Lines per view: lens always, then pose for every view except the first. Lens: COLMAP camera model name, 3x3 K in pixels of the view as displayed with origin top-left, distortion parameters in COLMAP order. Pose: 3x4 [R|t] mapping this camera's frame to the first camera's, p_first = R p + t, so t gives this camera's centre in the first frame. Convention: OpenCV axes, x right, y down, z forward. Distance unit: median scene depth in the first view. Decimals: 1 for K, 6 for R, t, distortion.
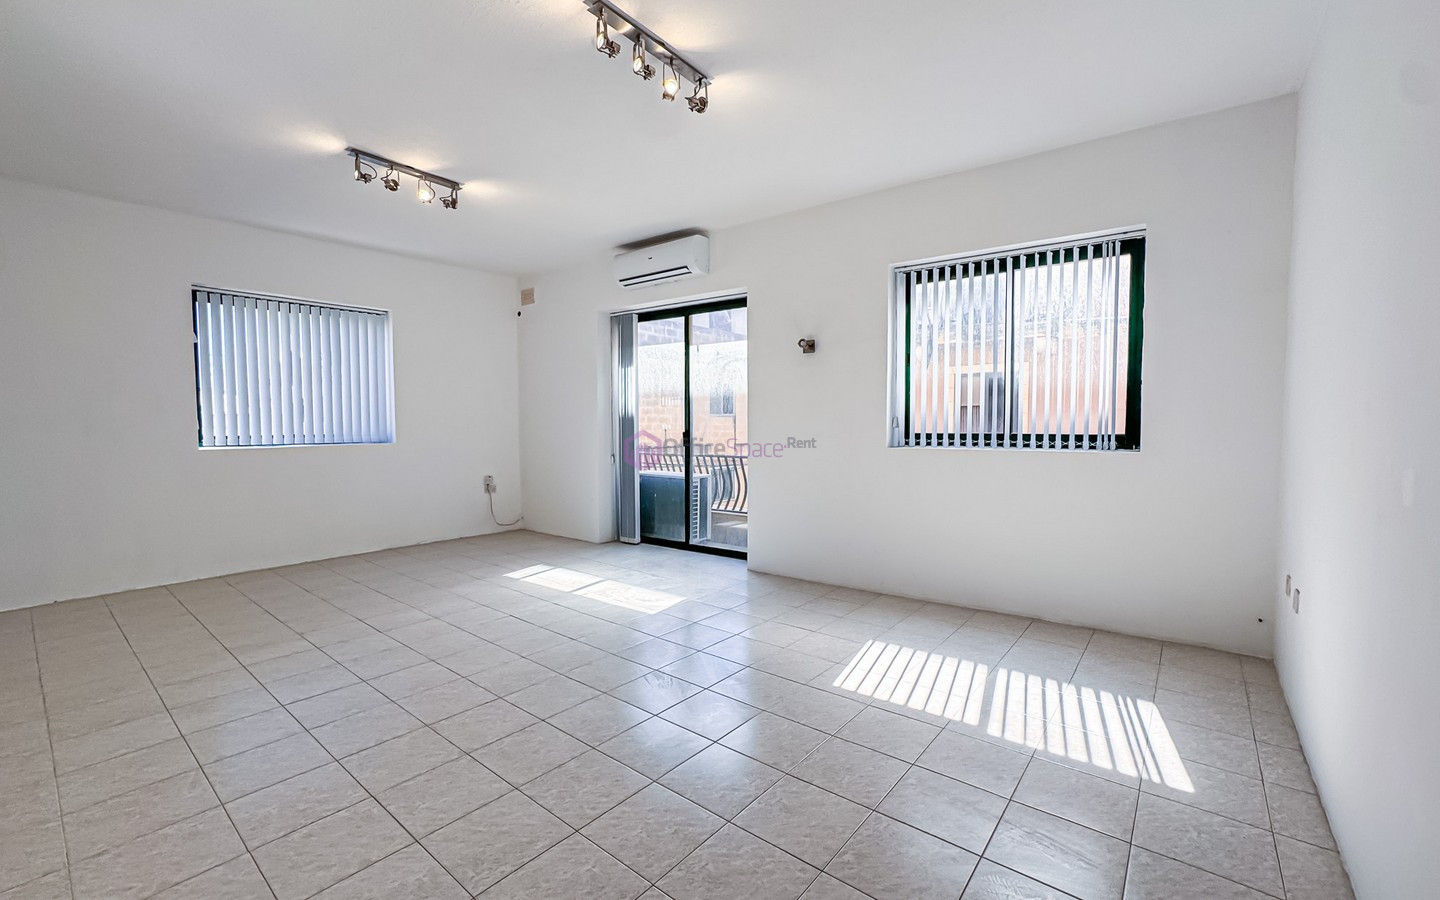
lens RADIAL K [[590.6, 0, 741.8], [0, 590.6, 451.1], [0, 0, 1]] dist [-0.014557, 0.016402]
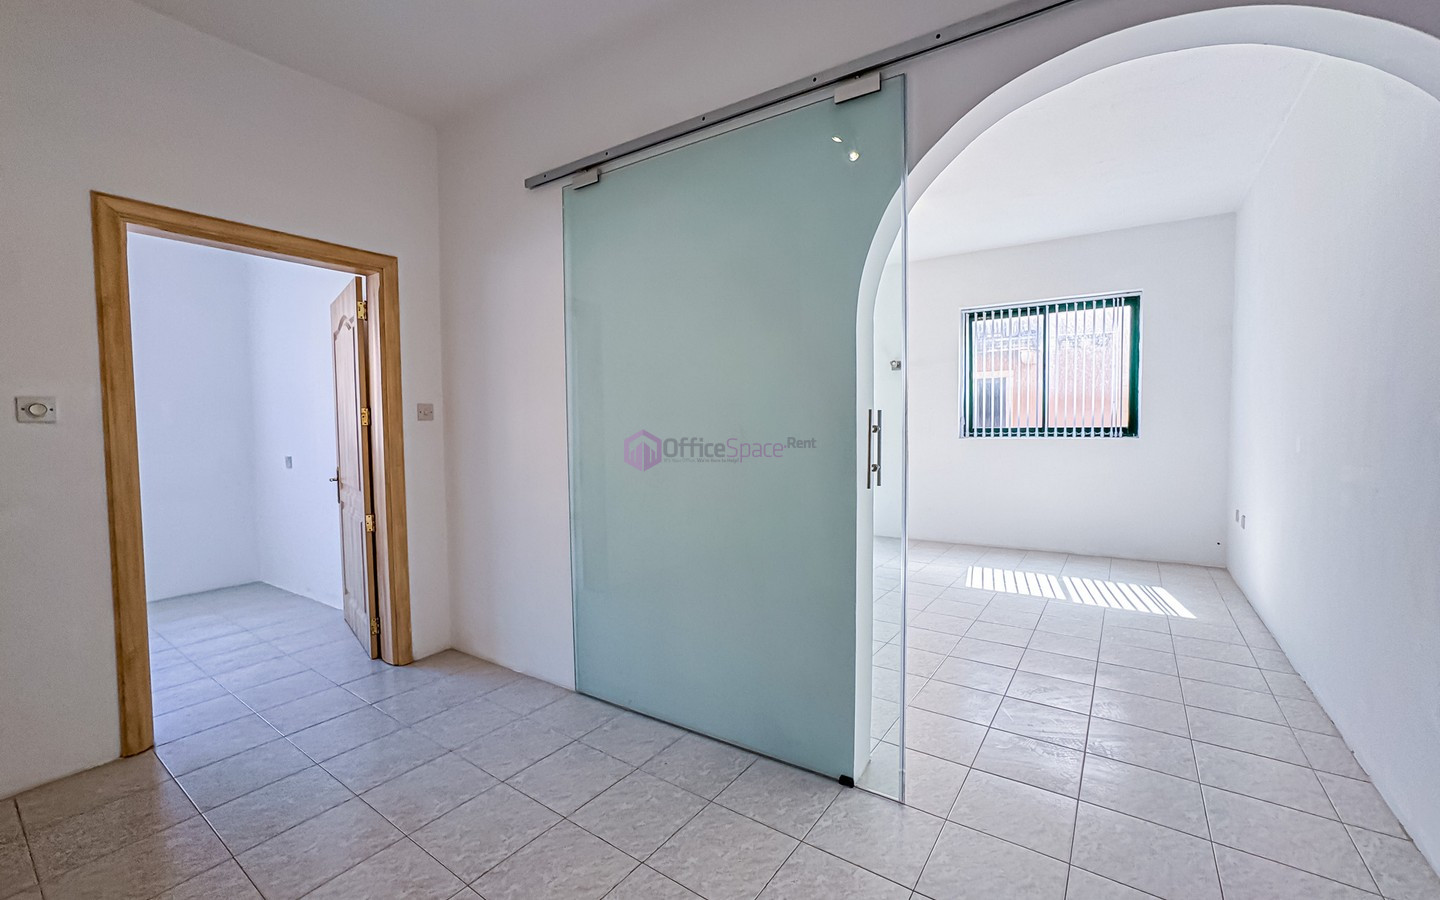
lens RADIAL K [[590.6, 0, 741.8], [0, 590.6, 451.1], [0, 0, 1]] dist [-0.014557, 0.016402]
pose [[0.996539, -0.007565, 0.082778, -0.448913], [0.007637, 0.999971, -0.000548, 0.026273], [-0.082772, 0.001179, 0.996568, -0.406164]]
